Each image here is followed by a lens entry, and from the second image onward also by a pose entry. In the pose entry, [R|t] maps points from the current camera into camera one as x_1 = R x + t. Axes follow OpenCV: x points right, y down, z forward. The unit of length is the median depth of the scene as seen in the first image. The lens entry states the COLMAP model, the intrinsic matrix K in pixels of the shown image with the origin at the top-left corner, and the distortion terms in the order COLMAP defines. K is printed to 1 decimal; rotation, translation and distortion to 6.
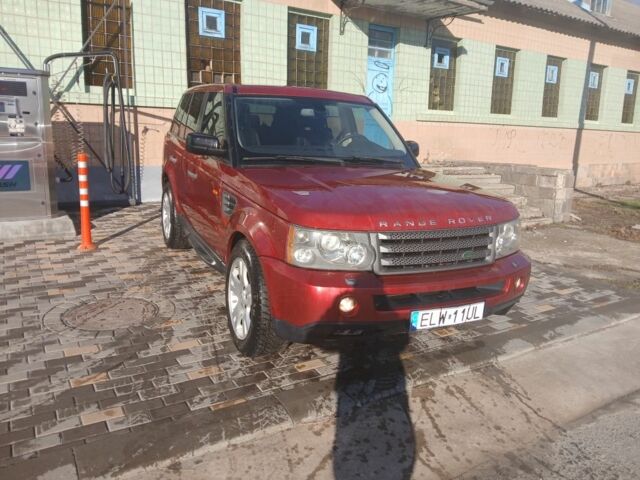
lens RADIAL K [[485.7, 0, 320.0], [0, 485.7, 240.0], [0, 0, 1]] dist [0.039311, -0.077887]
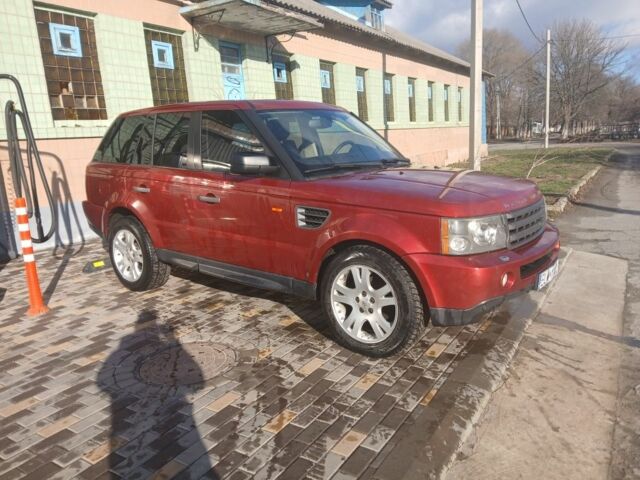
lens RADIAL K [[485.7, 0, 320.0], [0, 485.7, 240.0], [0, 0, 1]] dist [0.039311, -0.077887]
pose [[0.898496, -0.172073, 0.403852, -0.234110], [0.184348, 0.982823, 0.008619, -0.013611], [-0.398398, 0.066705, 0.914784, 0.036460]]
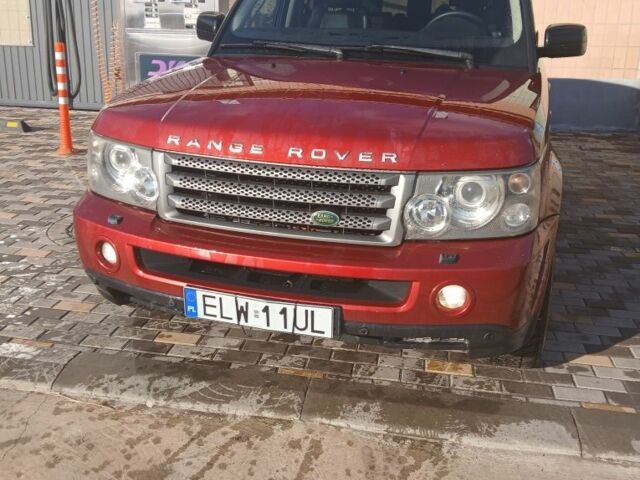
lens RADIAL K [[664.5, 0, 320.0], [0, 664.5, 240.0], [0, 0, 1]] dist [0.016293, -0.002285]
pose [[0.746092, 0.187425, -0.638920, 0.264459], [-0.136340, 0.982237, 0.128927, -0.013818], [0.651735, -0.009081, 0.758392, 0.144667]]
